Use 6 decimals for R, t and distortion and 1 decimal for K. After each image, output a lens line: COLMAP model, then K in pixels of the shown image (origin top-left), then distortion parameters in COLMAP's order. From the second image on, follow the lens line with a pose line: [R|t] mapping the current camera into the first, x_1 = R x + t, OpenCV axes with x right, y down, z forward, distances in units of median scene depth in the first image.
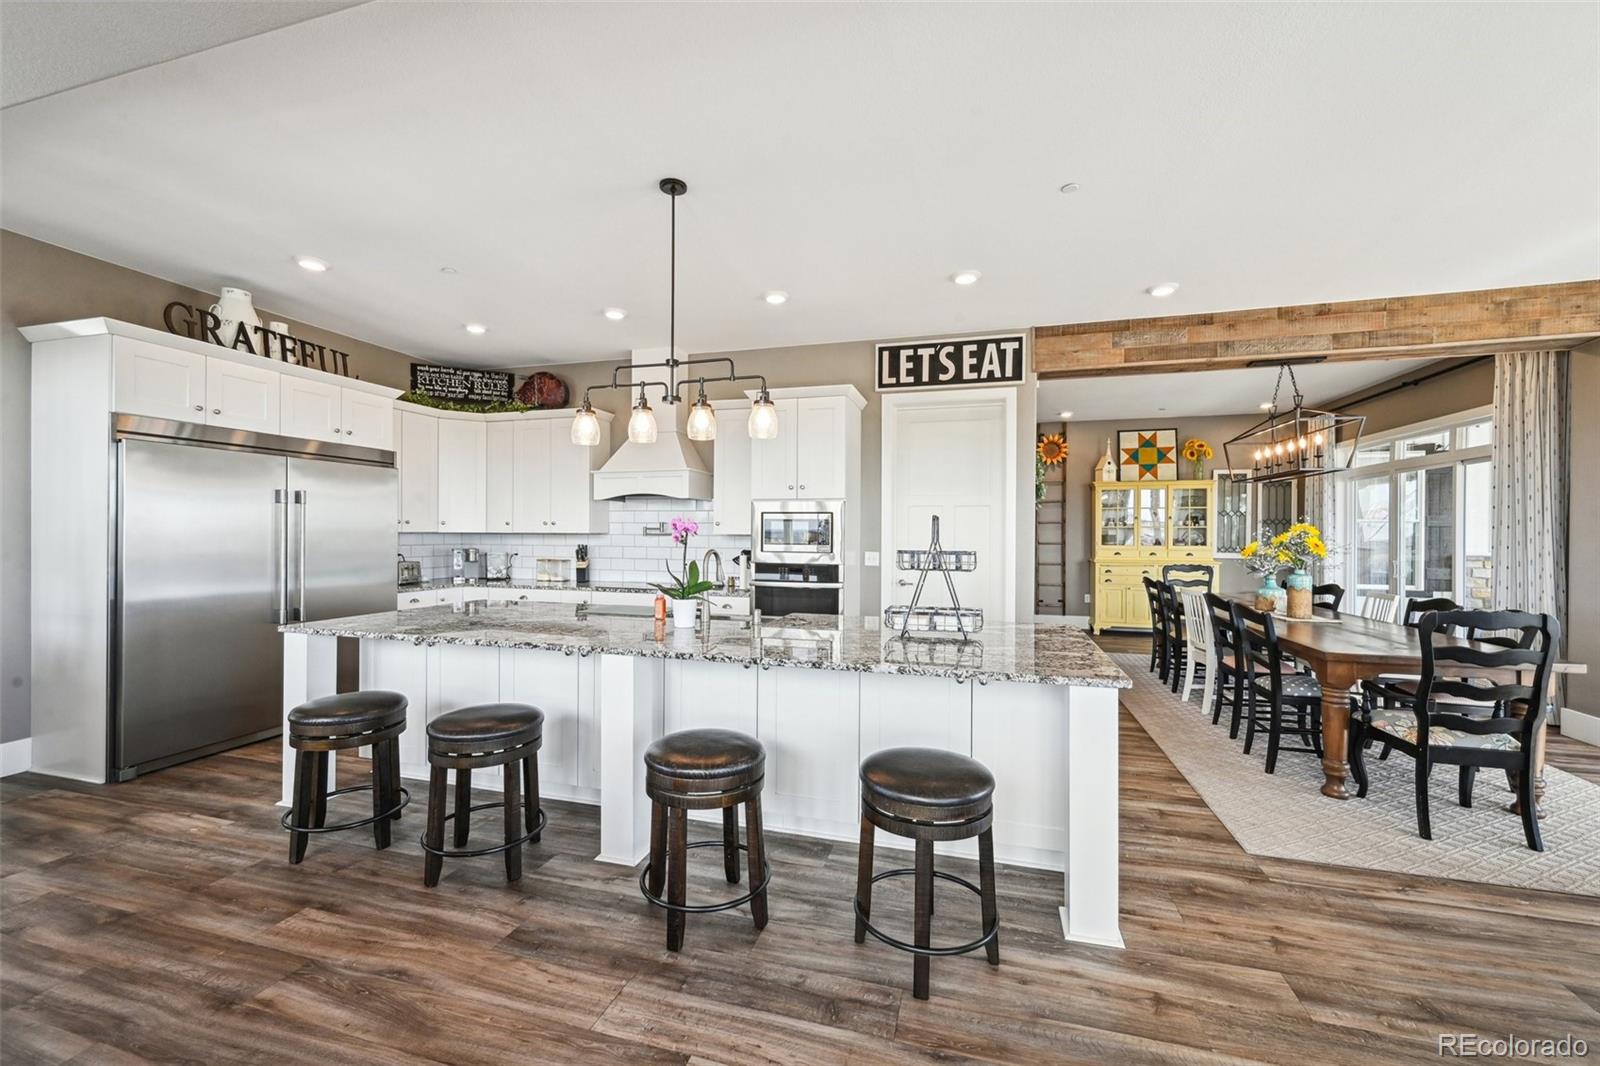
lens RADIAL K [[637.3, 0, 807.8], [0, 637.3, 536.7], [0, 0, 1]] dist [-0.005503, 0.001224]
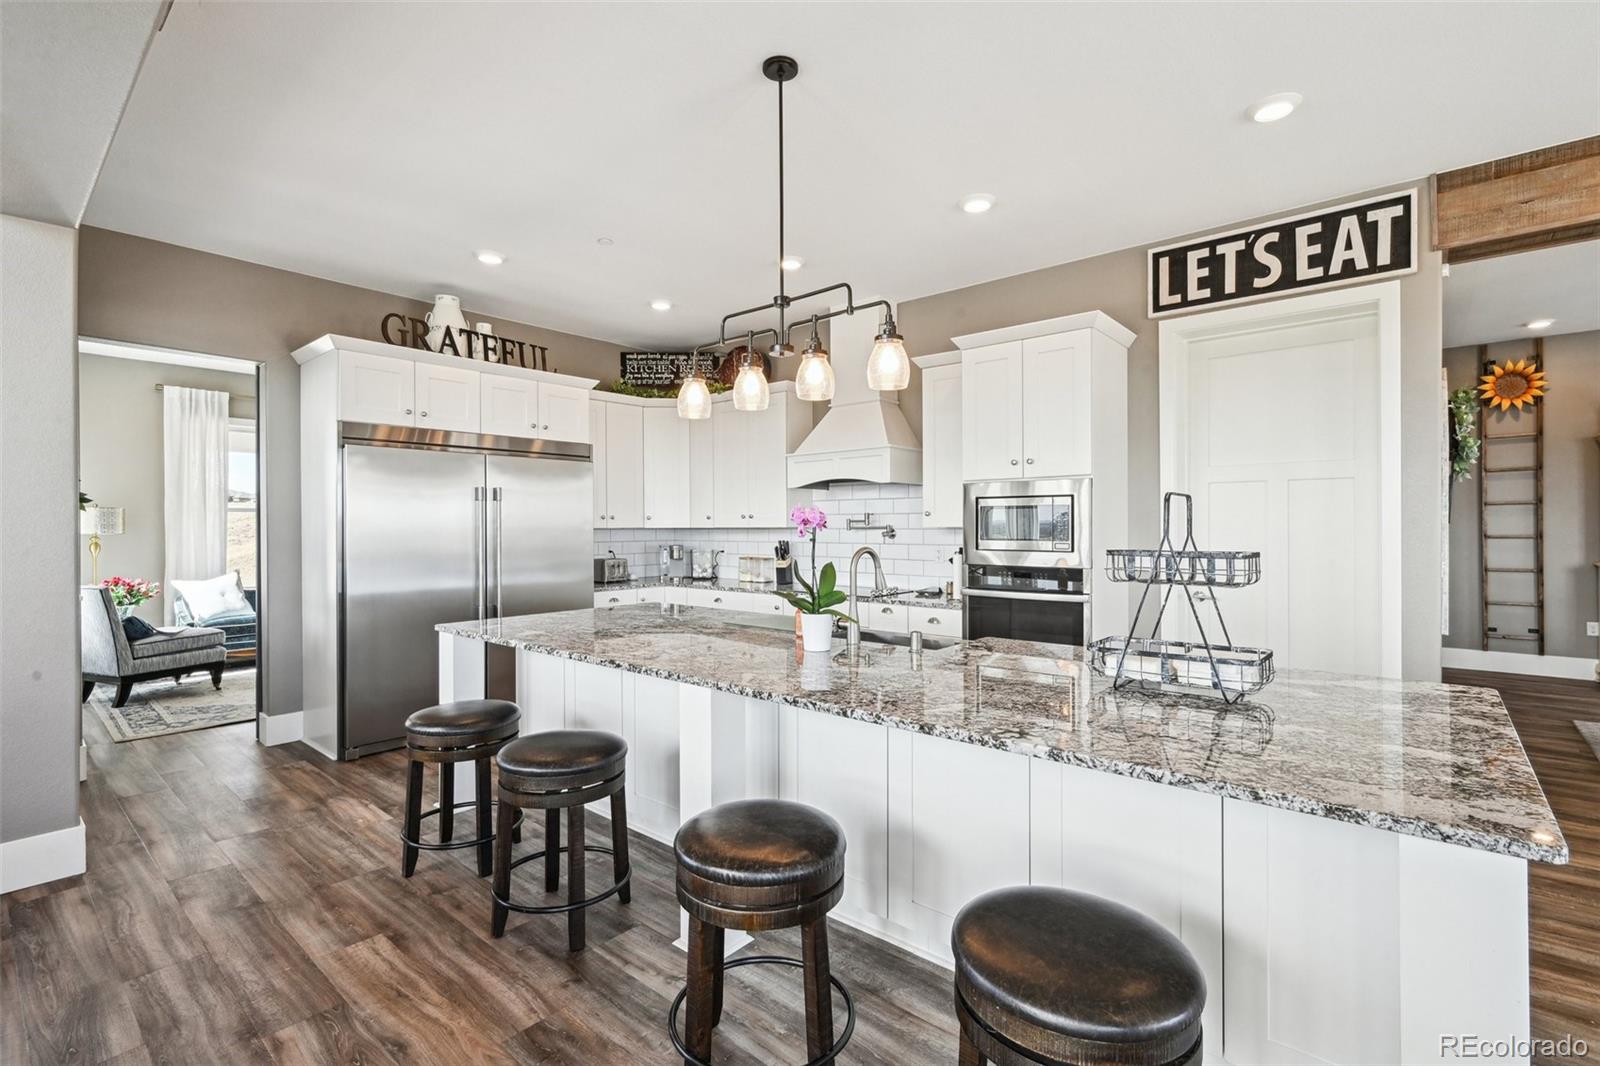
lens RADIAL K [[733.8, 0, 795.2], [0, 733.8, 526.8], [0, 0, 1]] dist [-0.003774, 0.000471]
pose [[0.907091, -0.009658, -0.420823, 0.105179], [0.007497, 0.999949, -0.006790, 0.000737], [0.420867, 0.003004, 0.907117, 0.137535]]
